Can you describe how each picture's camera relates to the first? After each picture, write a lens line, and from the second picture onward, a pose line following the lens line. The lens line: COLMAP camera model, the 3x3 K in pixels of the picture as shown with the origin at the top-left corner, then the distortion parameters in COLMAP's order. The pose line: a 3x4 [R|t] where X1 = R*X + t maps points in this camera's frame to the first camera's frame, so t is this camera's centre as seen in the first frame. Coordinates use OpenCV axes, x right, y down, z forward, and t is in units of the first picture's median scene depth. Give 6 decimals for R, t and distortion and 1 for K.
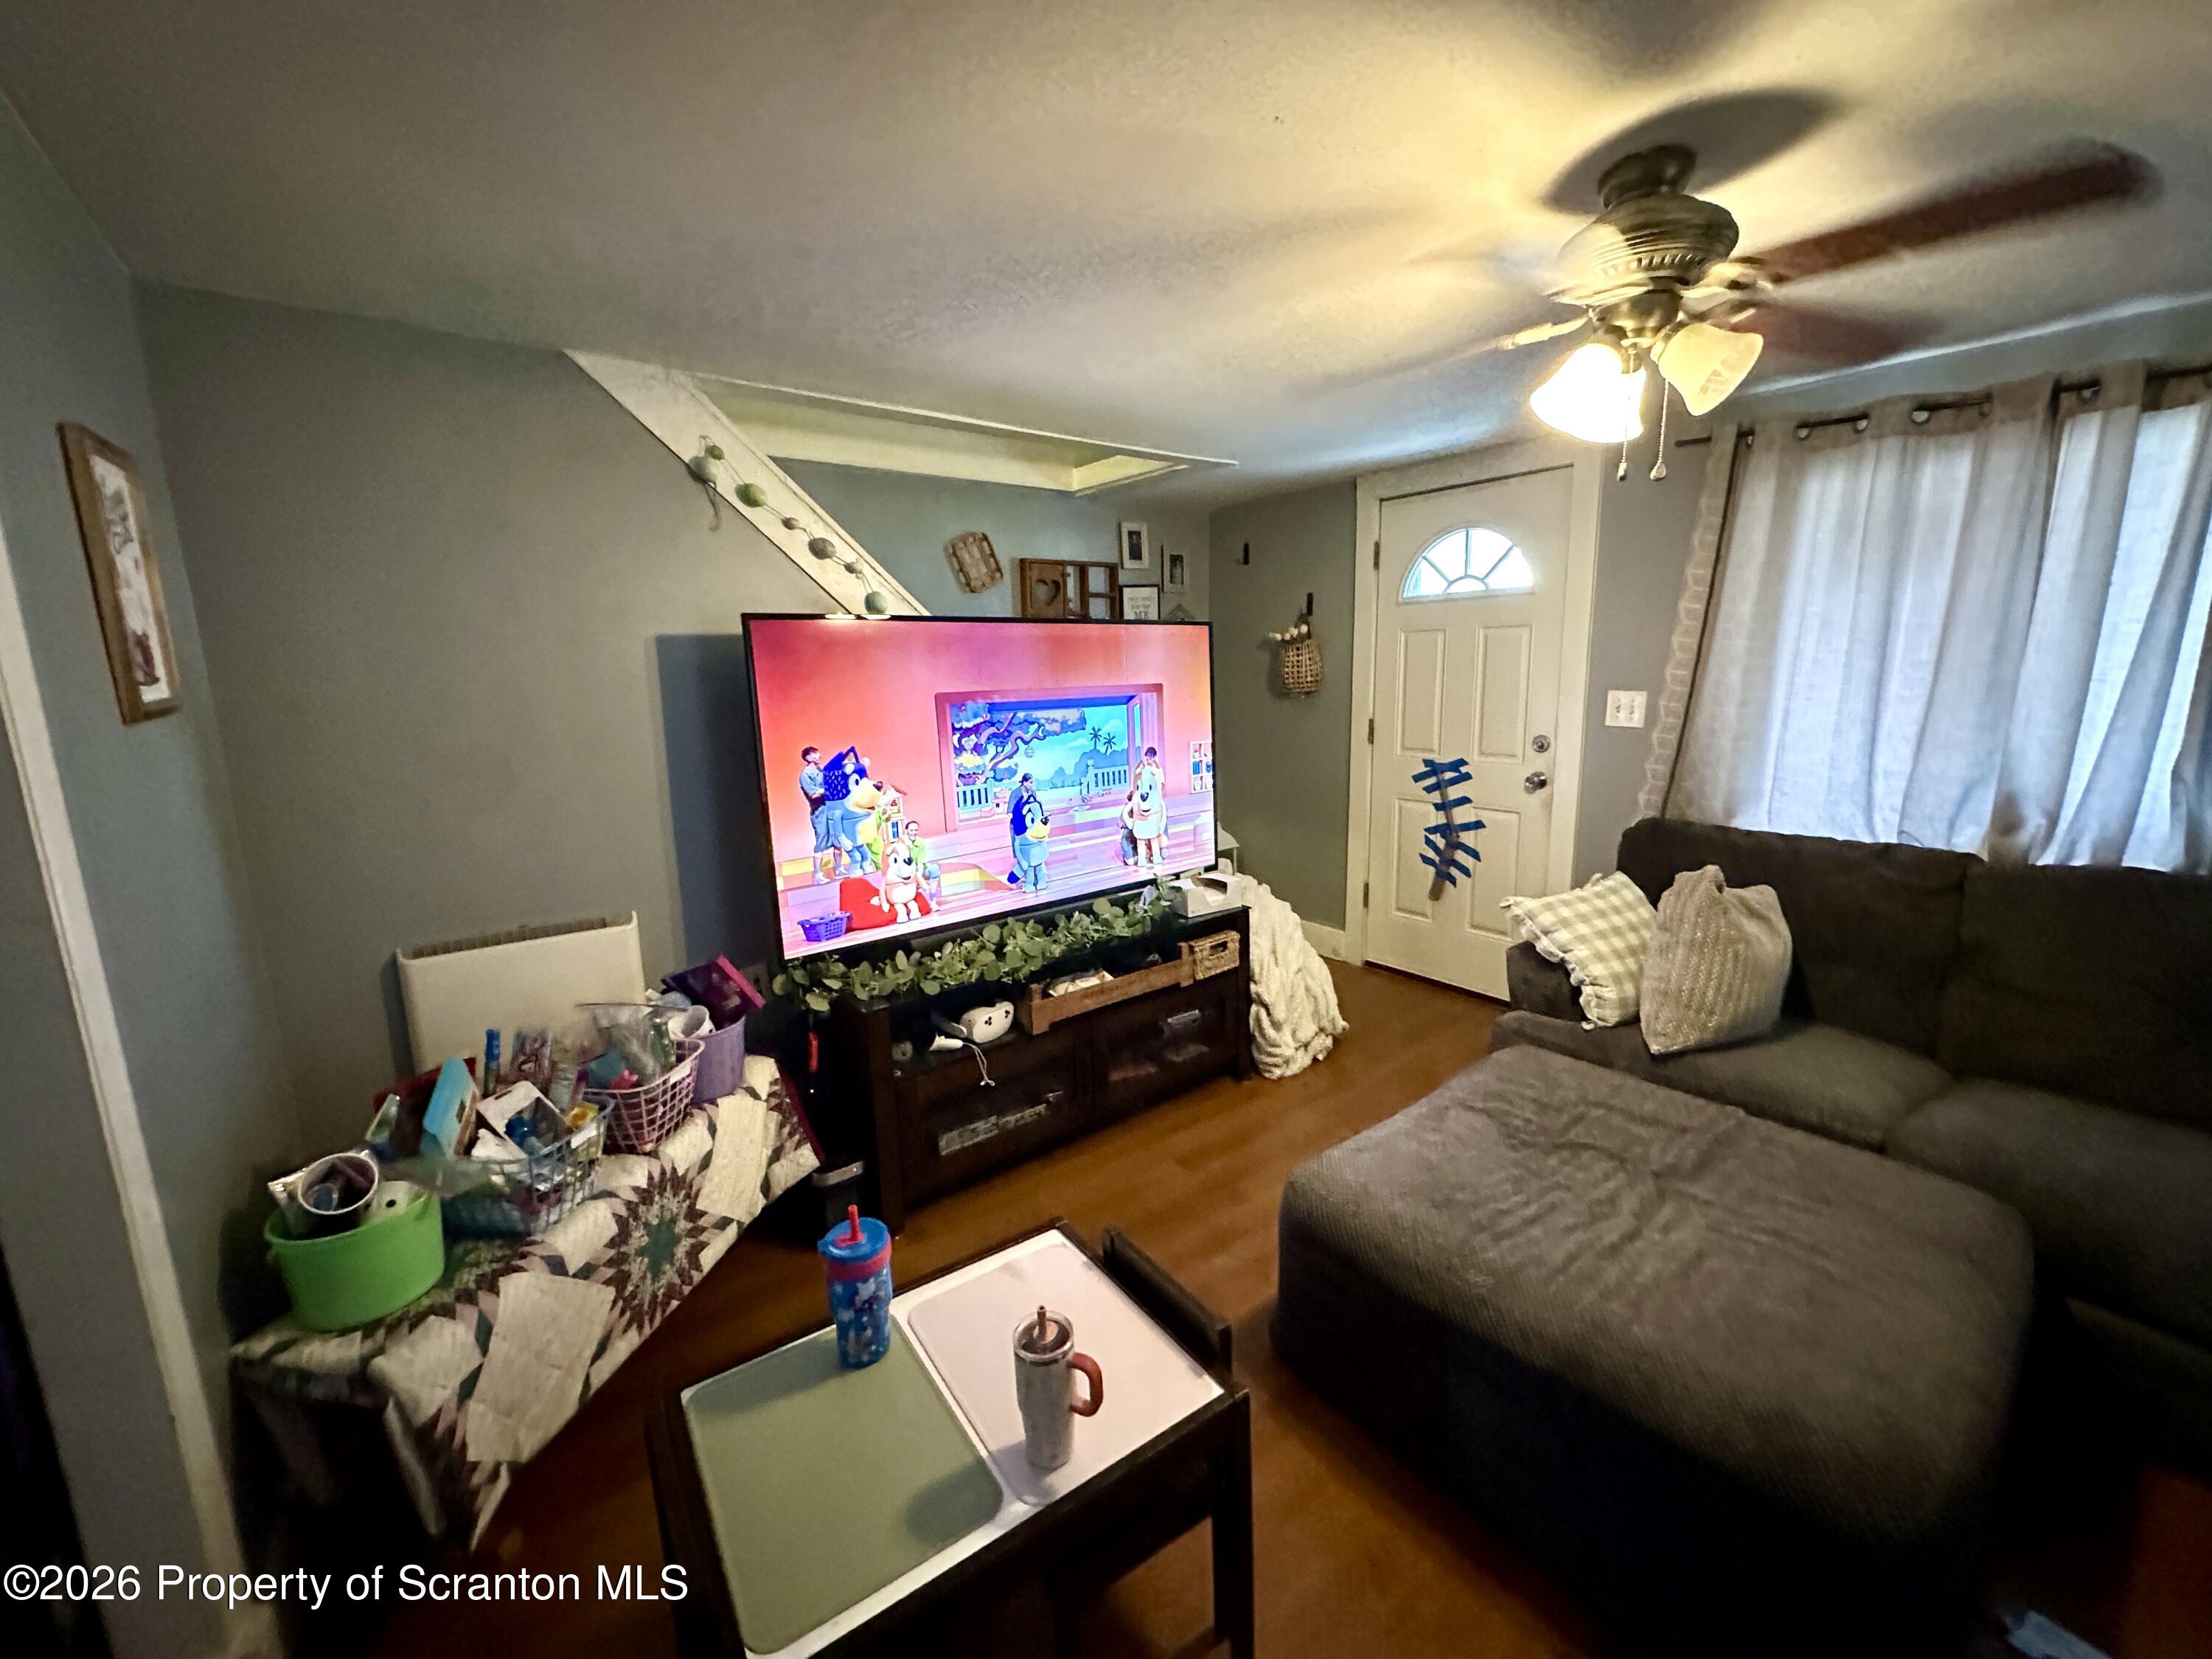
lens RADIAL K [[878.8, 0, 1105.5], [0, 878.8, 826.9], [0, 0, 1]] dist [-0.004940, 0.000753]
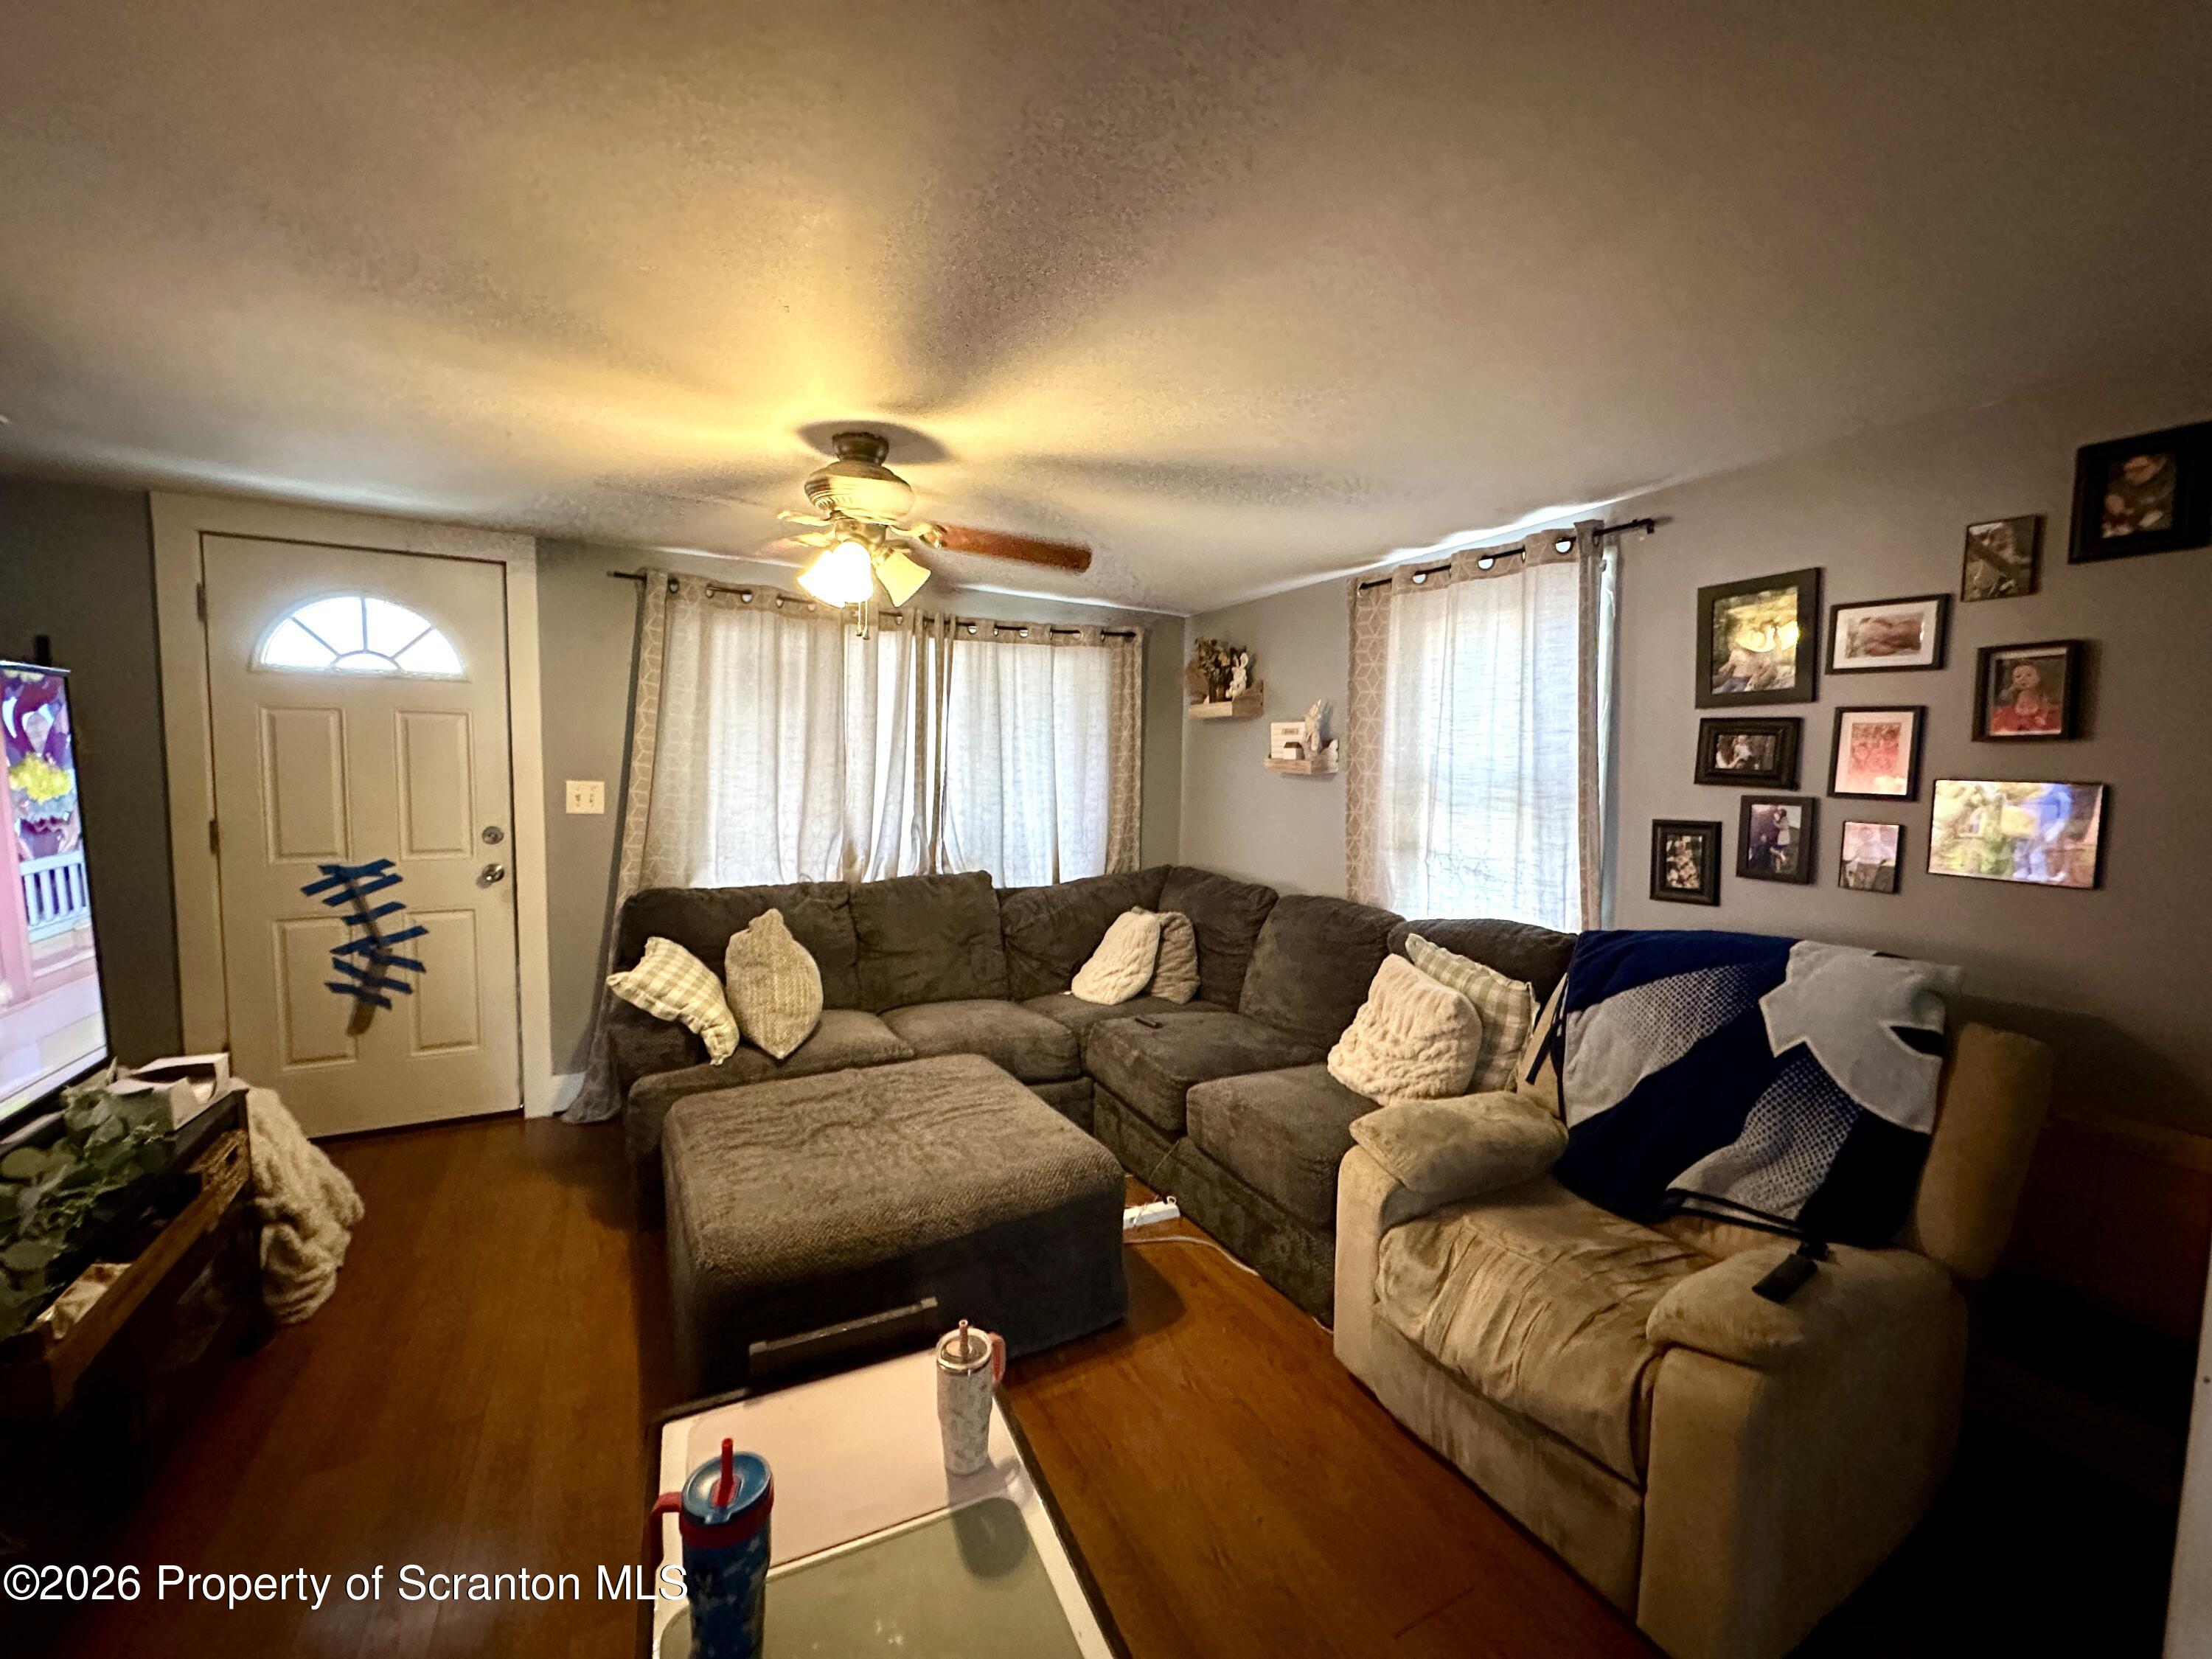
lens RADIAL K [[878.8, 0, 1105.5], [0, 878.8, 826.9], [0, 0, 1]] dist [-0.004940, 0.000753]
pose [[0.162270, -0.050155, 0.985471, -0.392879], [0.154951, 0.987612, 0.024750, -0.025007], [-0.974504, 0.148684, 0.168031, 0.193430]]
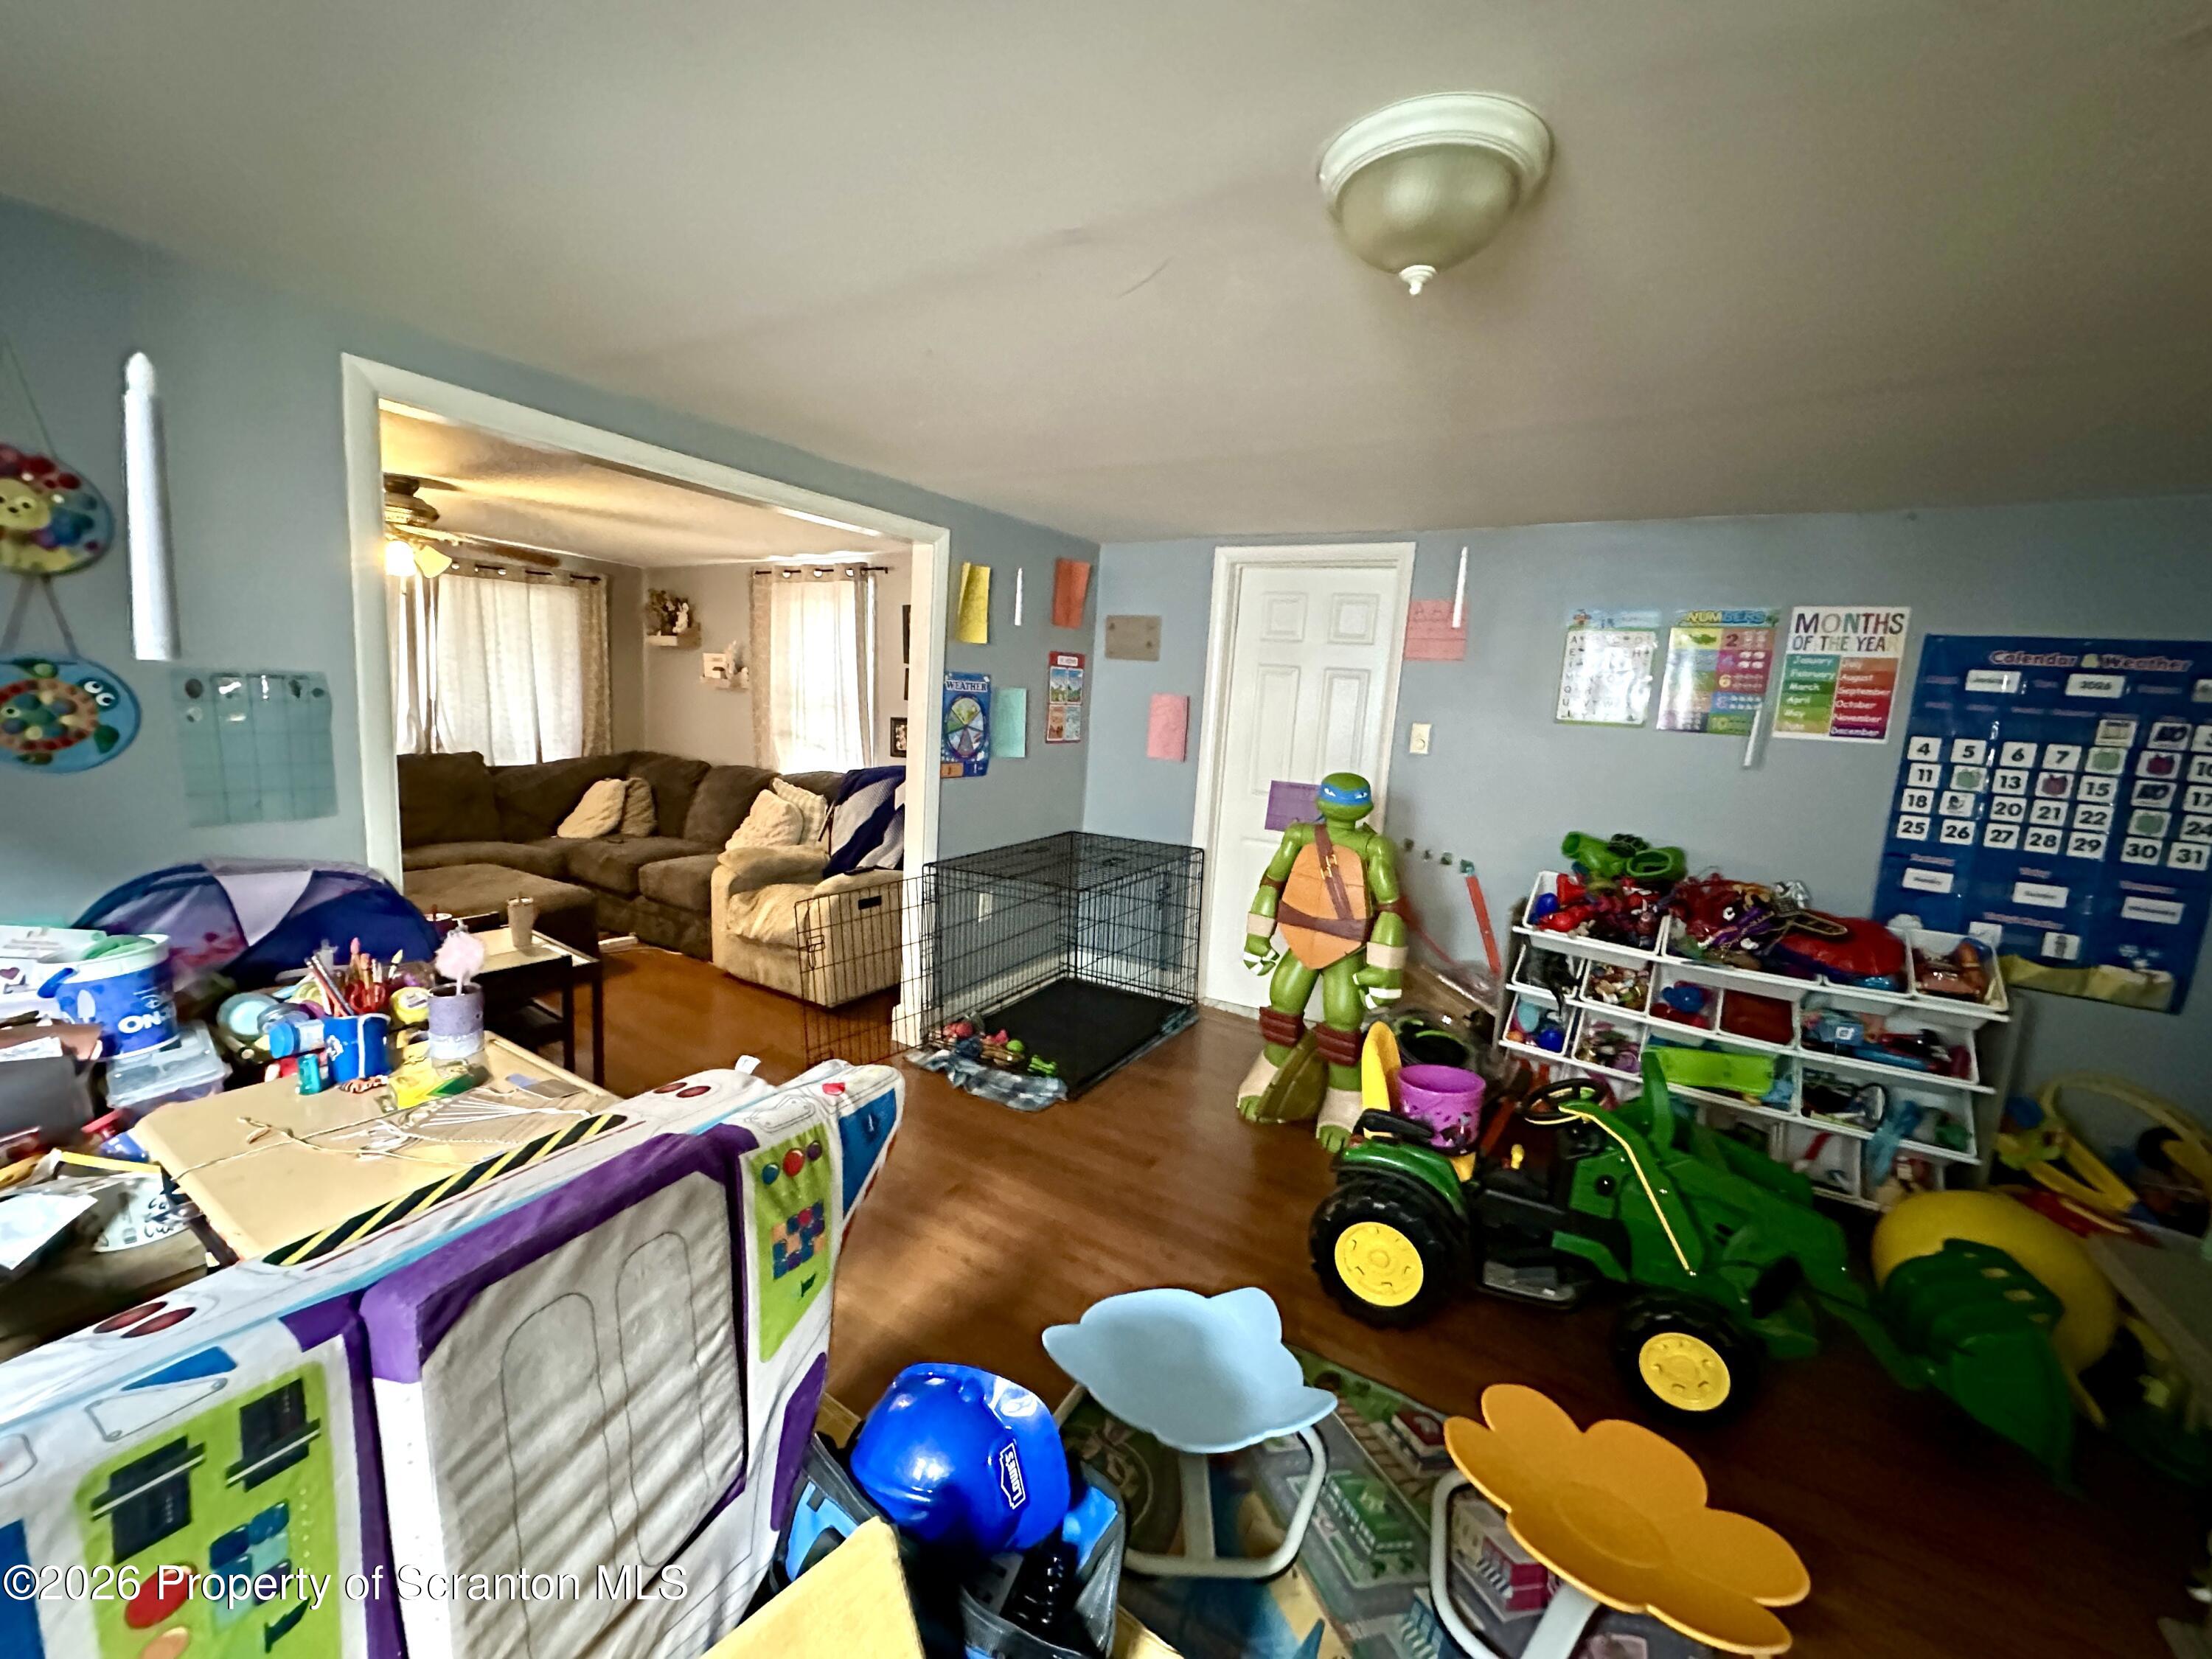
lens RADIAL K [[878.8, 0, 1105.5], [0, 878.8, 826.9], [0, 0, 1]] dist [-0.004940, 0.000753]
pose [[-0.357917, -0.136780, 0.923681, -1.233542], [0.112892, 0.975618, 0.188215, 0.003625], [-0.926904, 0.171641, -0.333749, 0.043270]]
